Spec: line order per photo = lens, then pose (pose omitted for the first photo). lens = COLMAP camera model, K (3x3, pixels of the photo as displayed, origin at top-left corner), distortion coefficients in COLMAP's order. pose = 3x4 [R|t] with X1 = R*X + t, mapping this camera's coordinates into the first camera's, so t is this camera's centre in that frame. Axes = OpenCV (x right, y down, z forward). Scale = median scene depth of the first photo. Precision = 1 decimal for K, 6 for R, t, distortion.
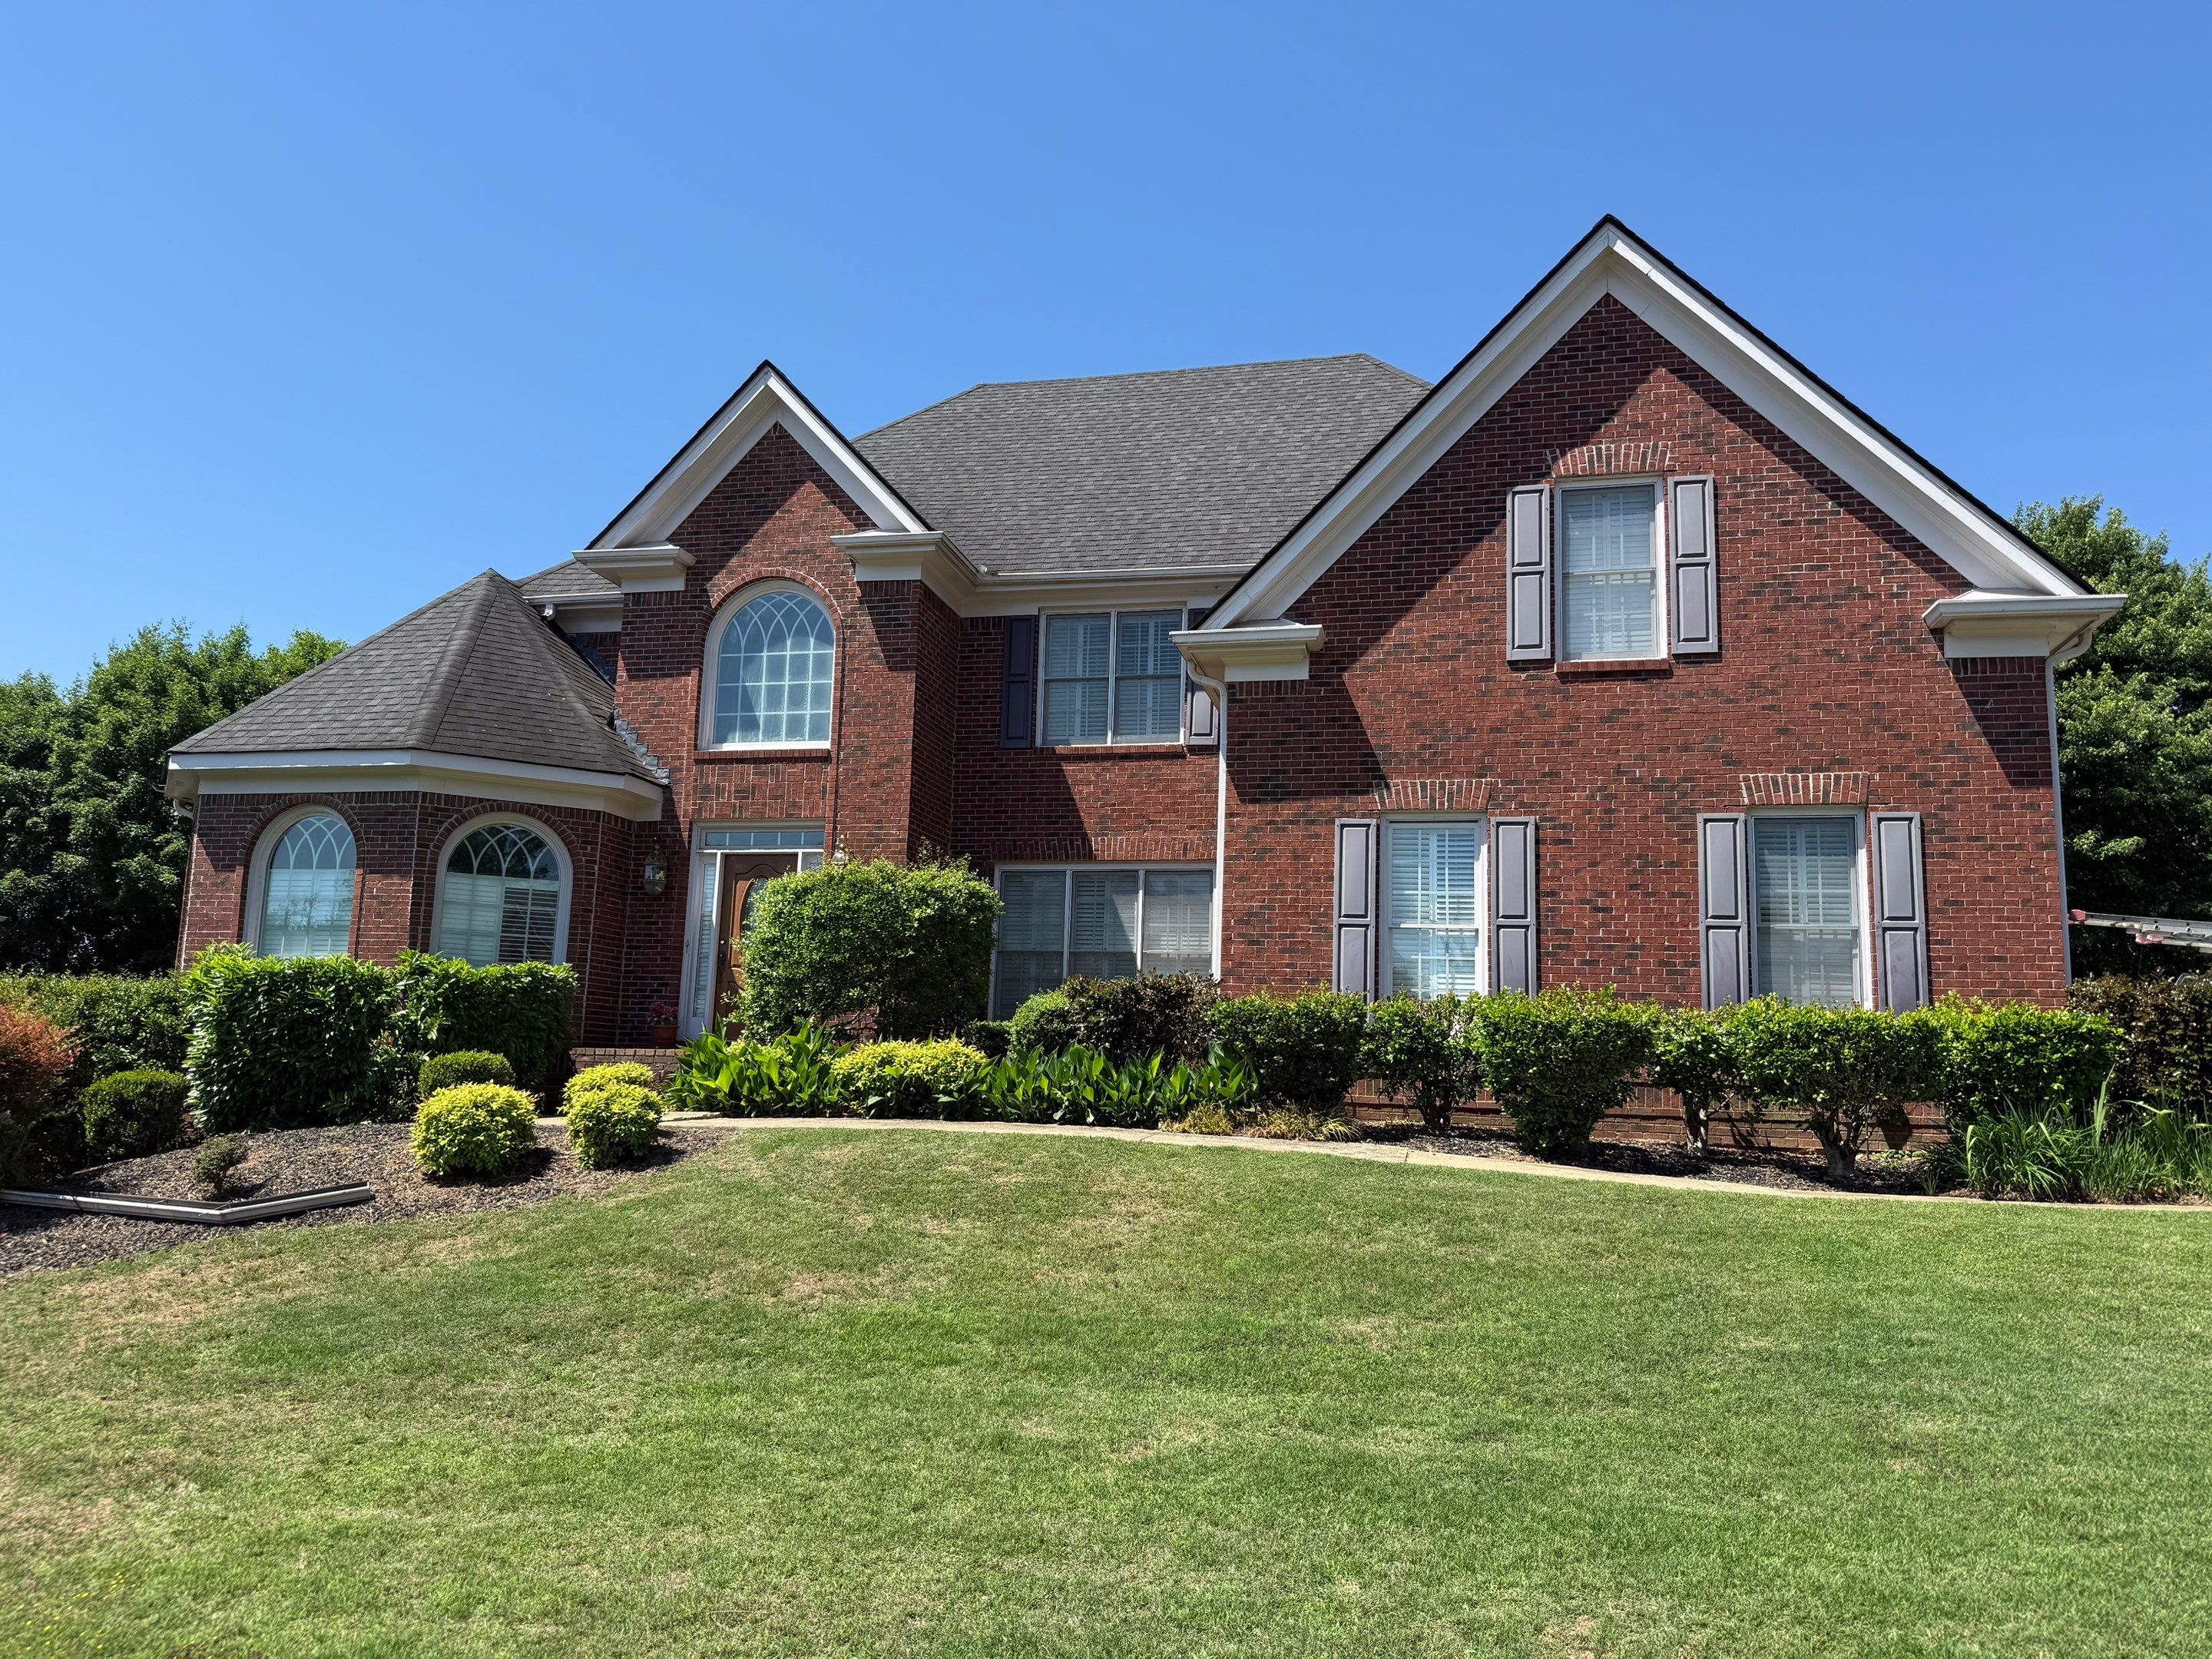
lens RADIAL K [[1551.5, 0, 1106.0], [0, 1551.5, 829.5], [0, 0, 1]] dist [0.157910, -0.261099]
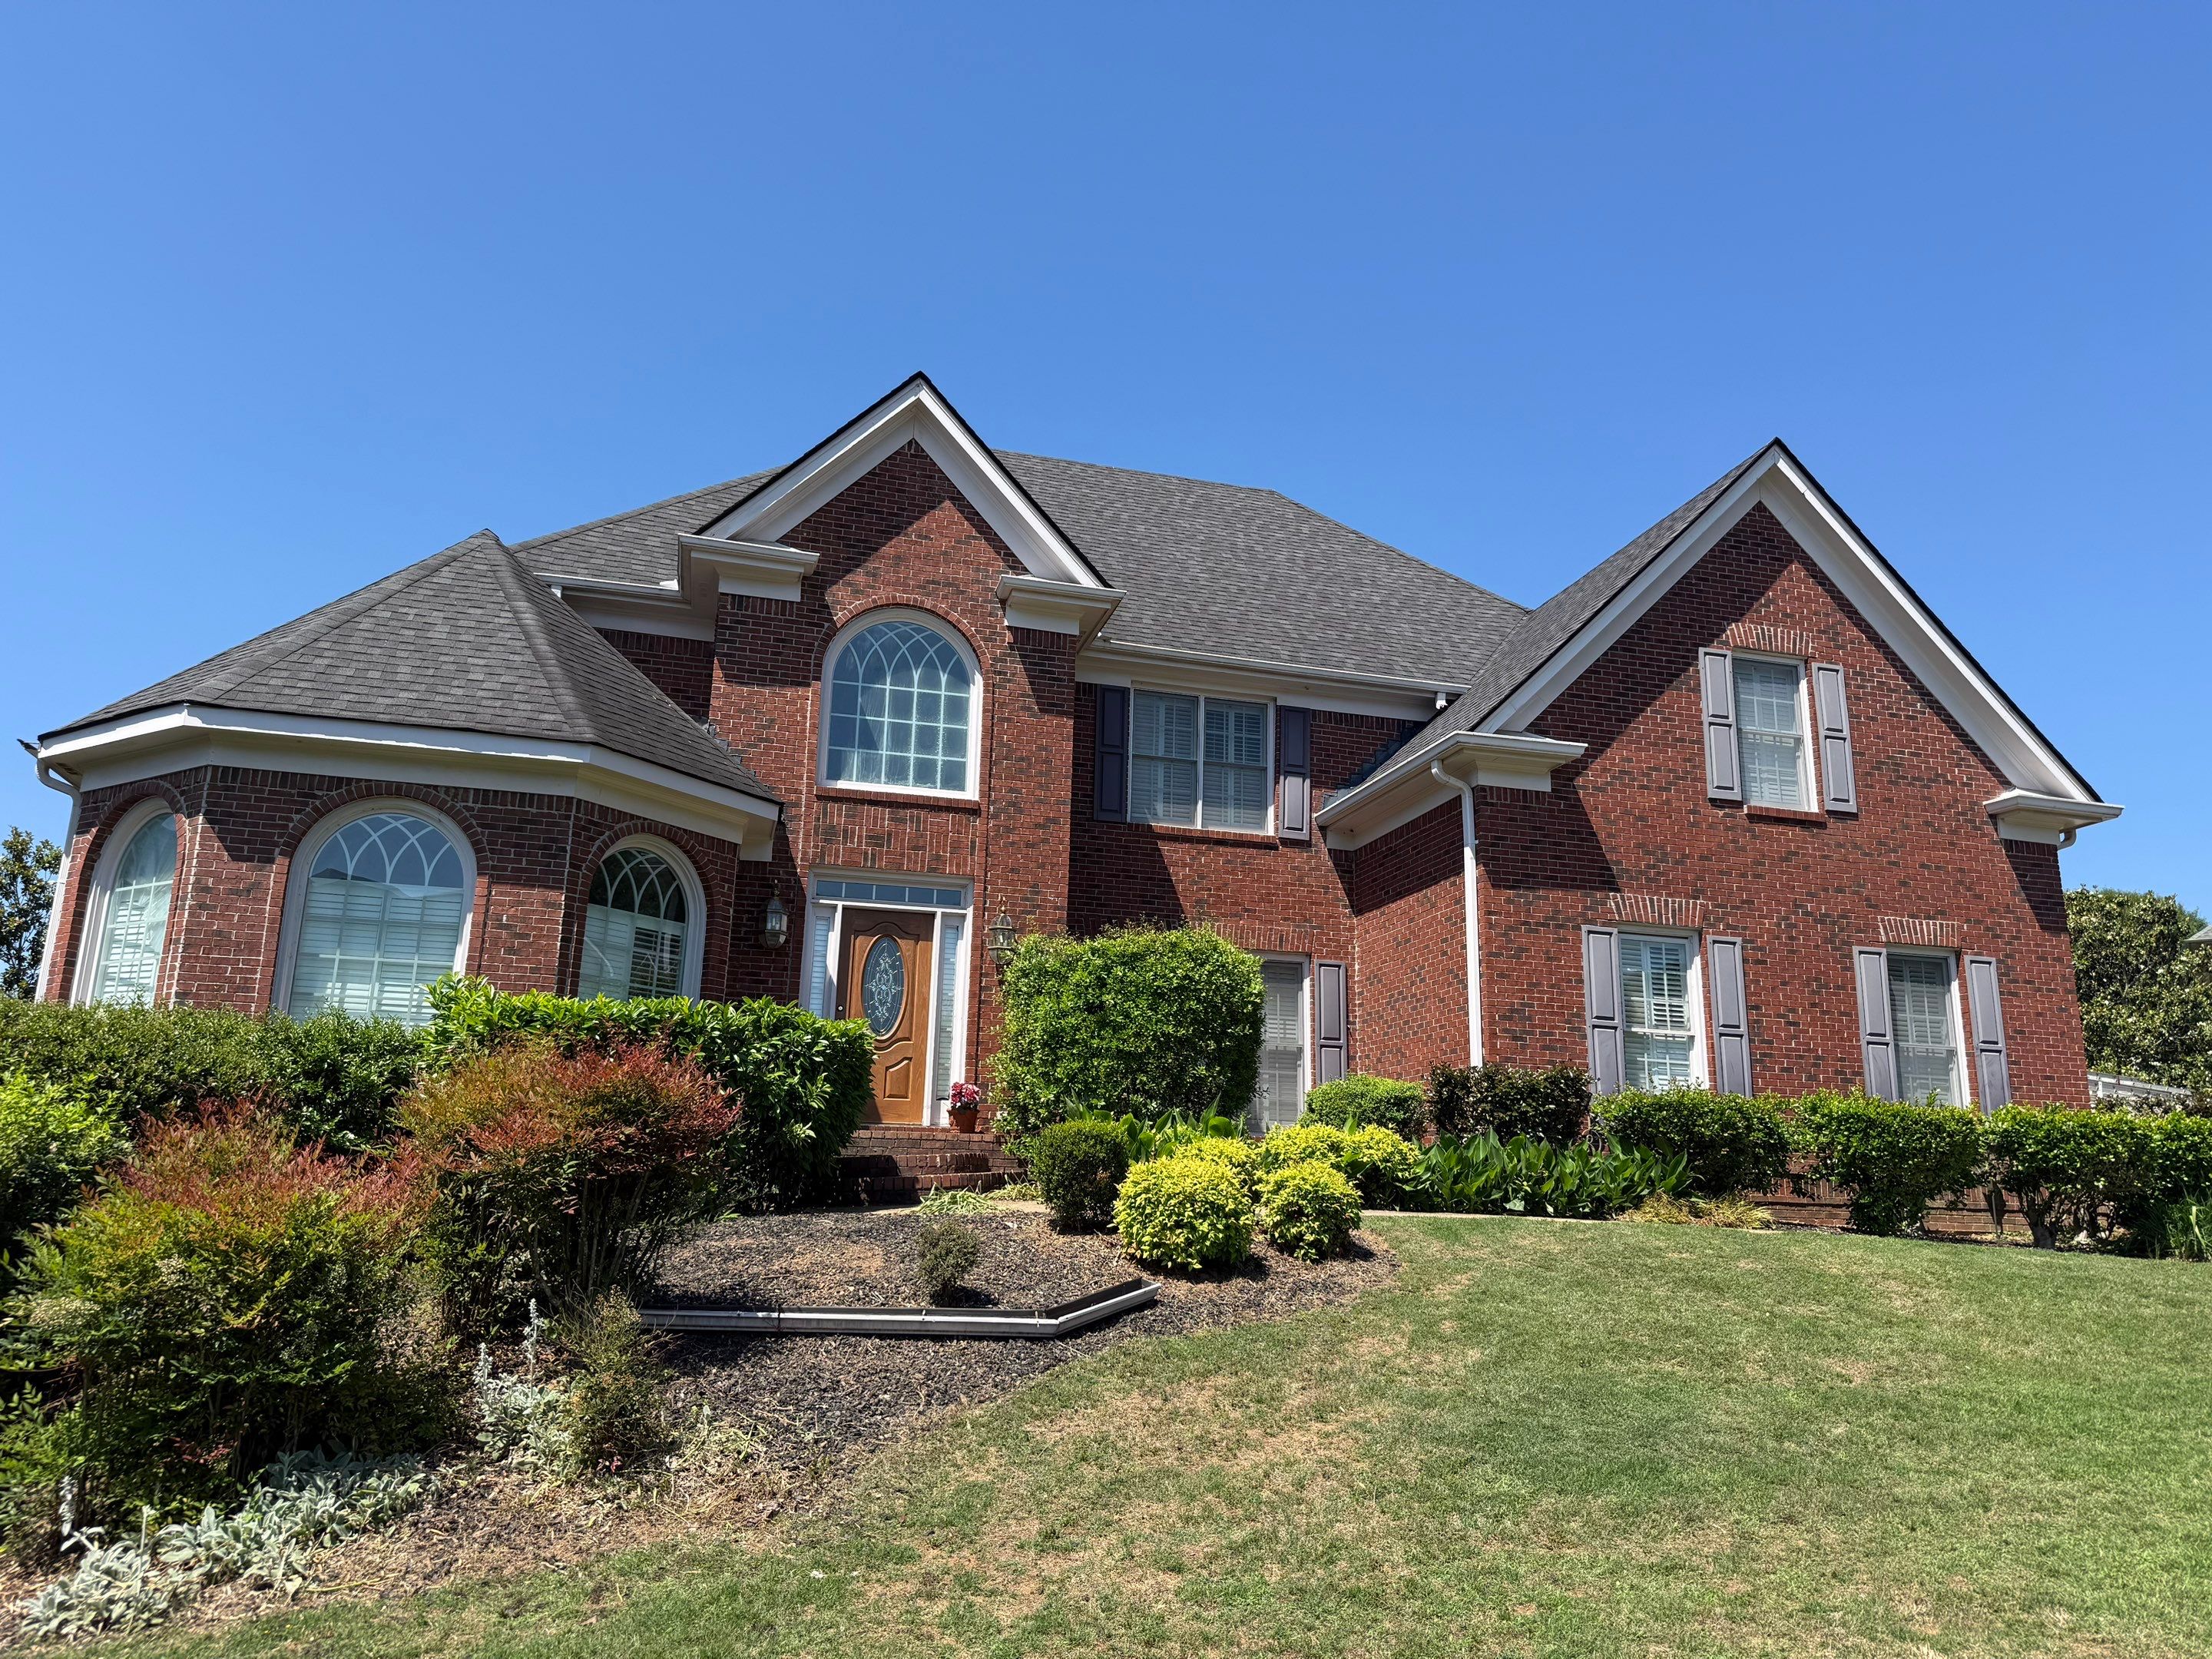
lens RADIAL K [[1528.1, 0, 1109.6], [0, 1528.1, 823.6], [0, 0, 1]] dist [0.137246, -0.200290]
pose [[0.879088, 0.109368, 0.463943, -0.633308], [-0.075236, 0.992957, -0.091517, 0.045182], [-0.470684, 0.045547, 0.881125, 0.214586]]
